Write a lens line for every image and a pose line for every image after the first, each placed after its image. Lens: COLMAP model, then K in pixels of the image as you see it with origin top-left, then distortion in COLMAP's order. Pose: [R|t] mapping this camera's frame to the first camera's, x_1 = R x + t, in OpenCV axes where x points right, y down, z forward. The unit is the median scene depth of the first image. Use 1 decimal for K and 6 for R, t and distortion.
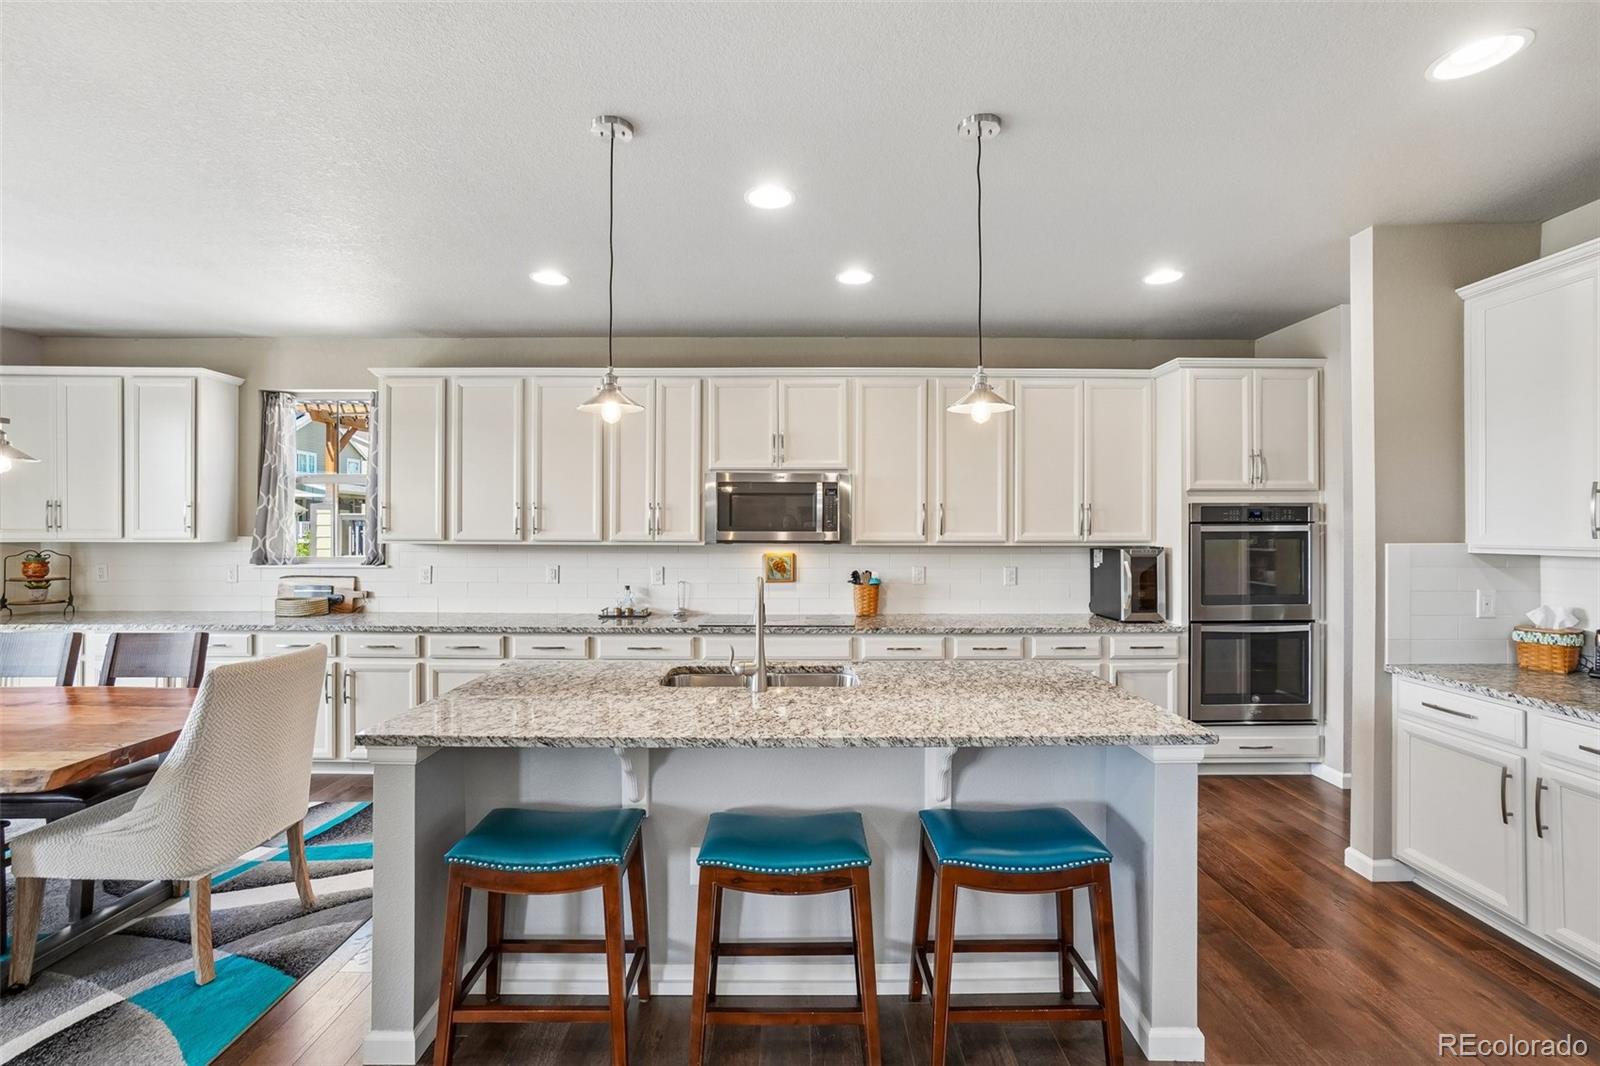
lens RADIAL K [[713.9, 0, 790.3], [0, 713.9, 527.4], [0, 0, 1]] dist [-0.037815, 0.006725]
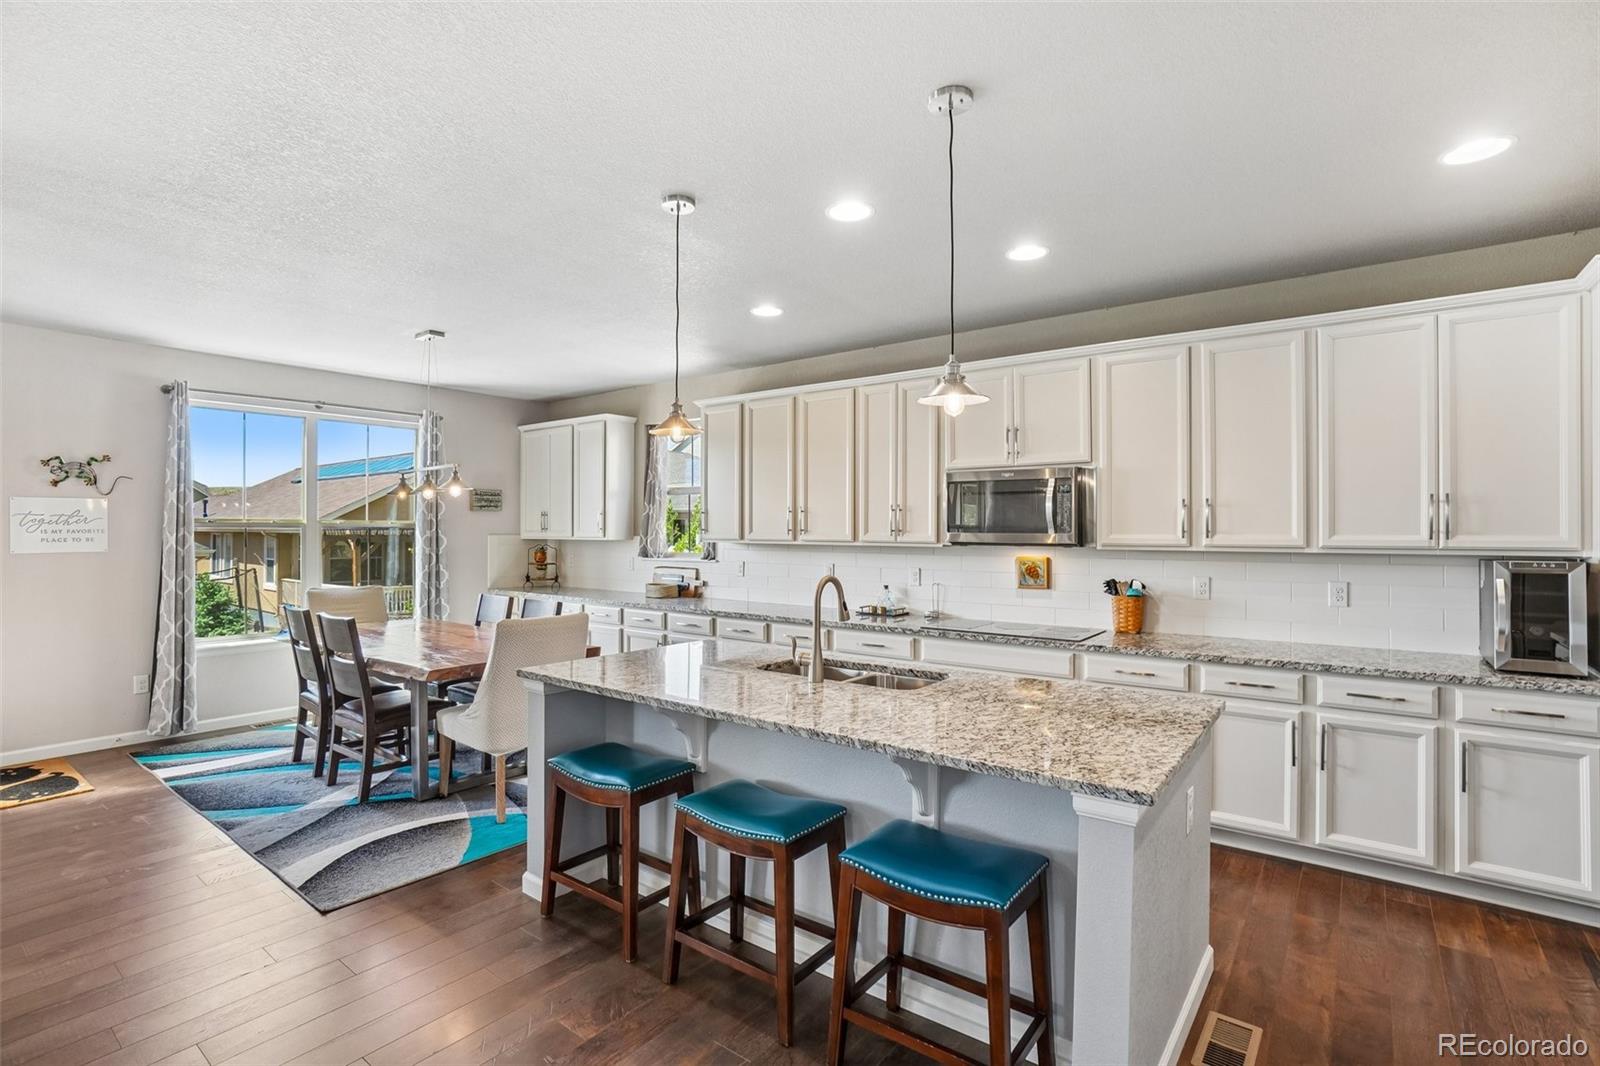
lens RADIAL K [[755.8, 0, 788.2], [0, 755.8, 527.5], [0, 0, 1]] dist [-0.035326, 0.004096]
pose [[0.788428, -0.002222, -0.615123, 0.356194], [0.001182, 0.999997, -0.002098, -0.000071], [0.615126, 0.000928, 0.788429, 0.045707]]
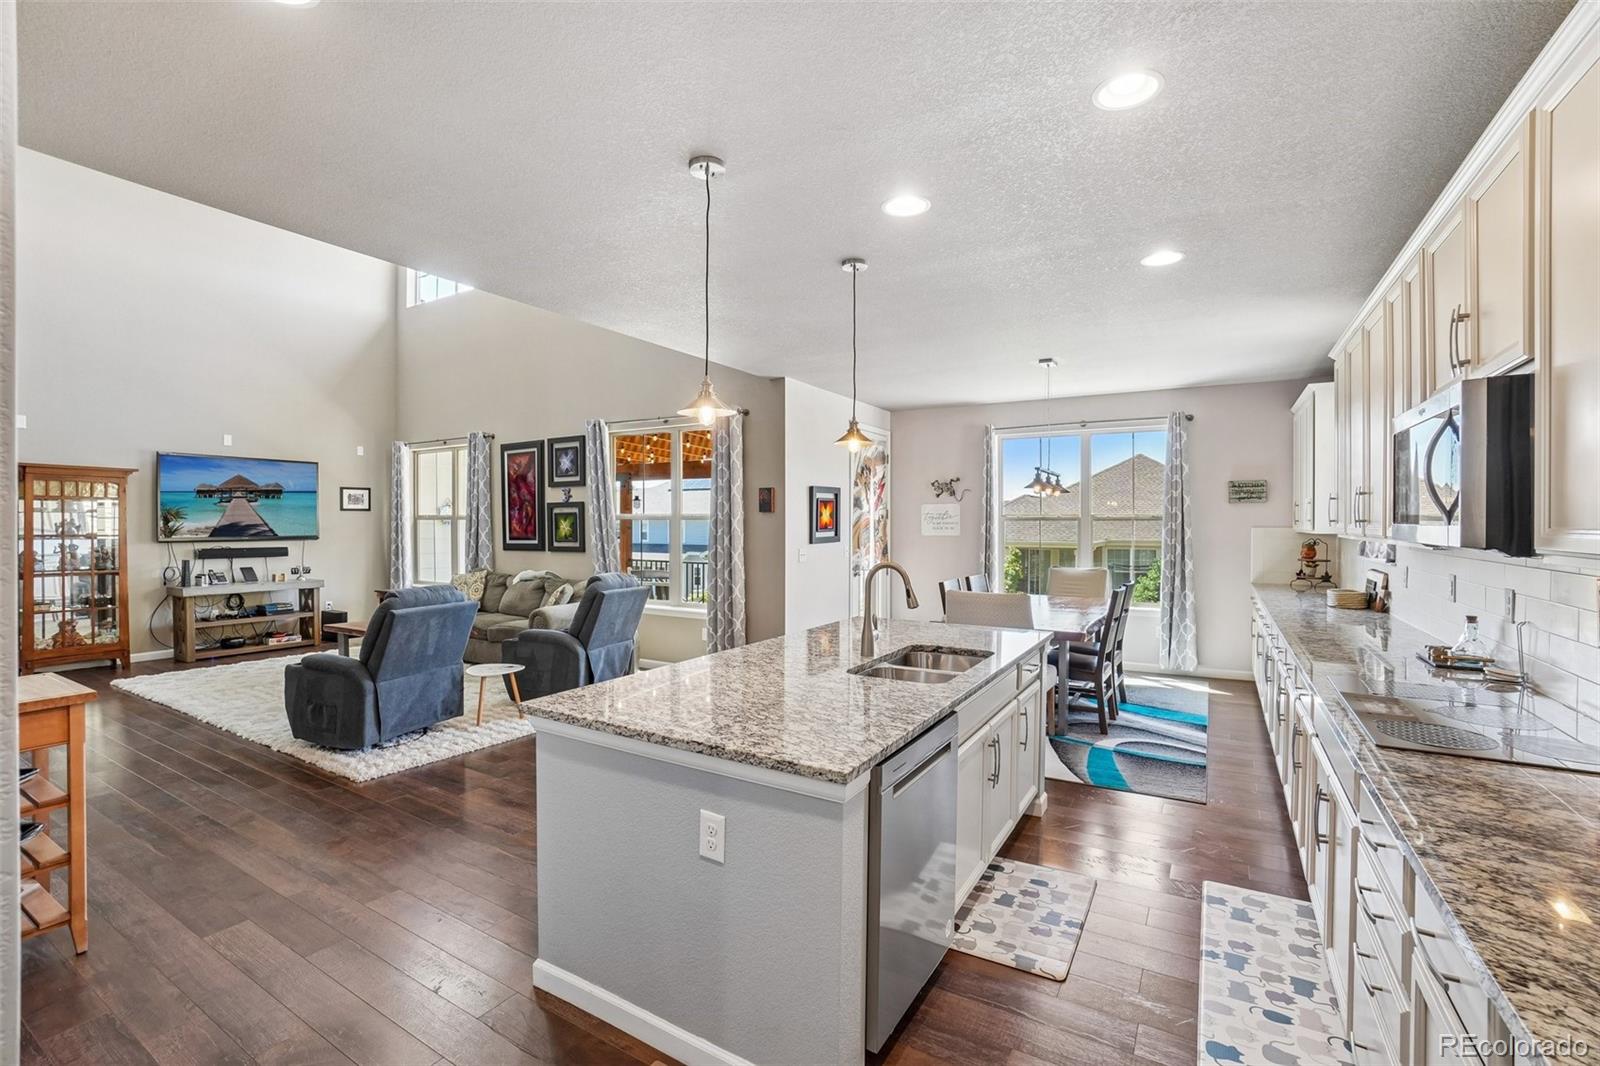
lens RADIAL K [[713.9, 0, 799.4], [0, 713.9, 529.6], [0, 0, 1]] dist [-0.037815, 0.006725]
pose [[-0.517637, 0.004956, -0.855586, 0.602660], [-0.001188, 0.999978, 0.006511, 0.006860], [0.855600, 0.004386, -0.517619, 0.913250]]
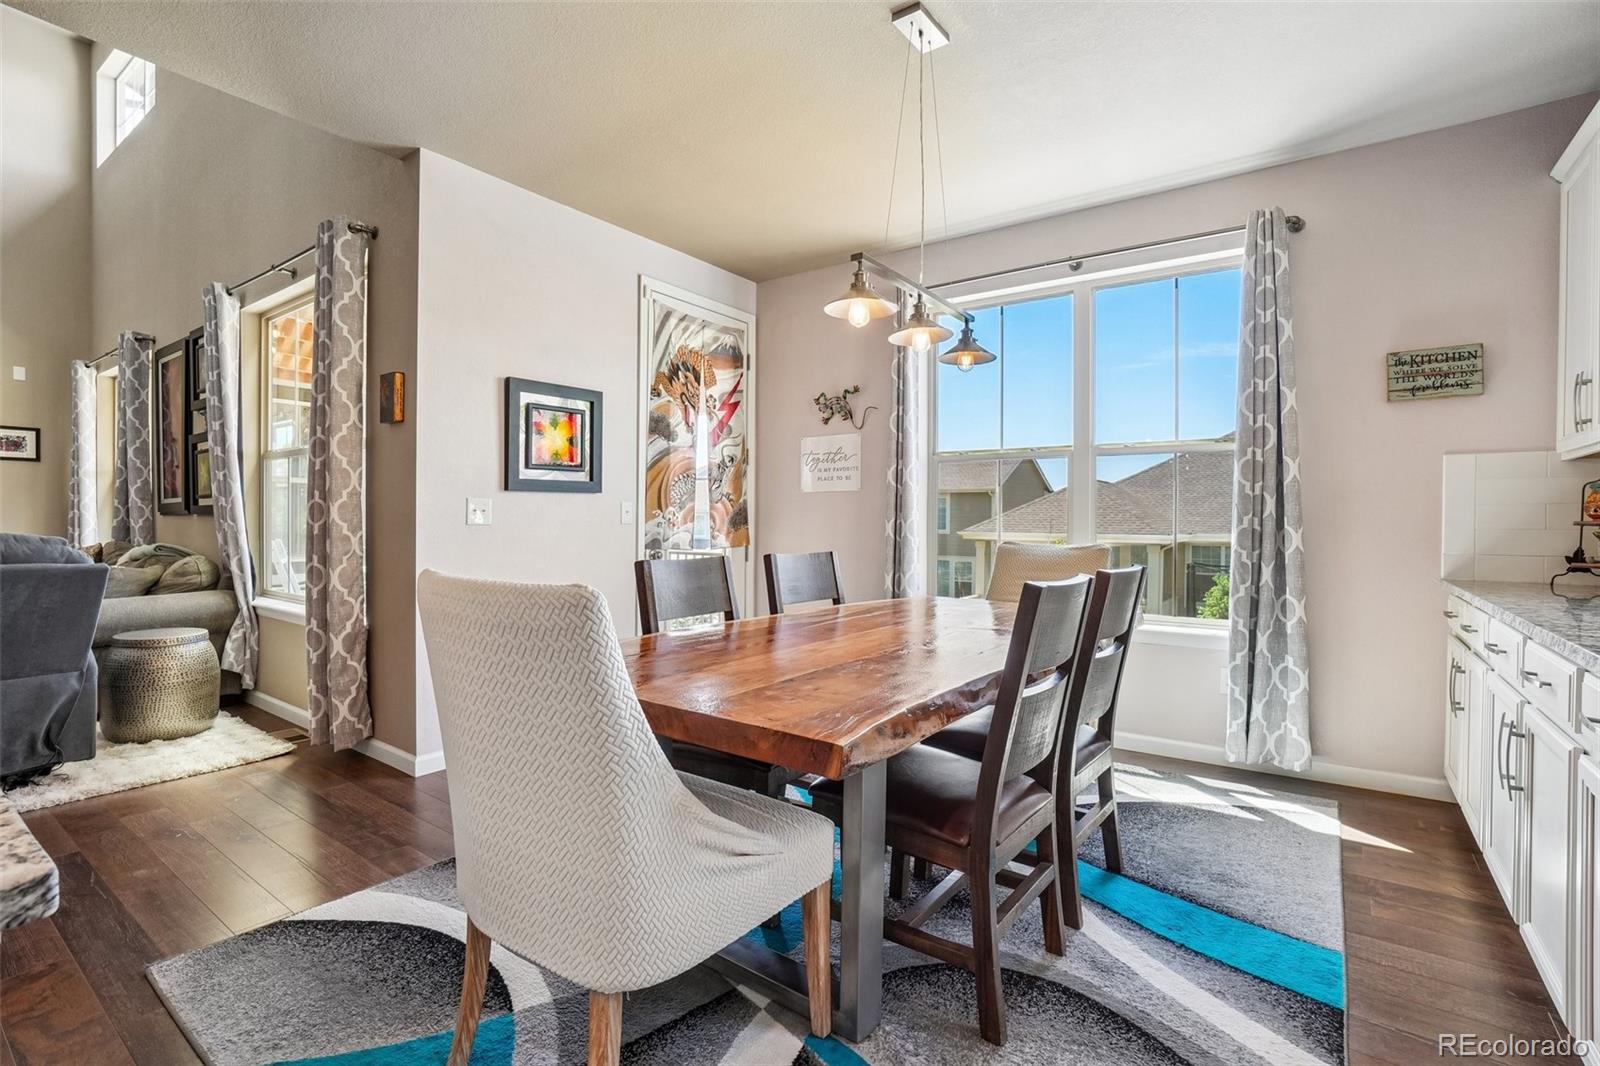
lens RADIAL K [[755.8, 0, 787.7], [0, 755.8, 524.6], [0, 0, 1]] dist [-0.035326, 0.004096]
pose [[-0.600343, 0.000752, -0.799742, -0.273050], [-0.006797, 0.999959, 0.006043, 0.079070], [0.799714, 0.009064, -0.600313, 0.885123]]
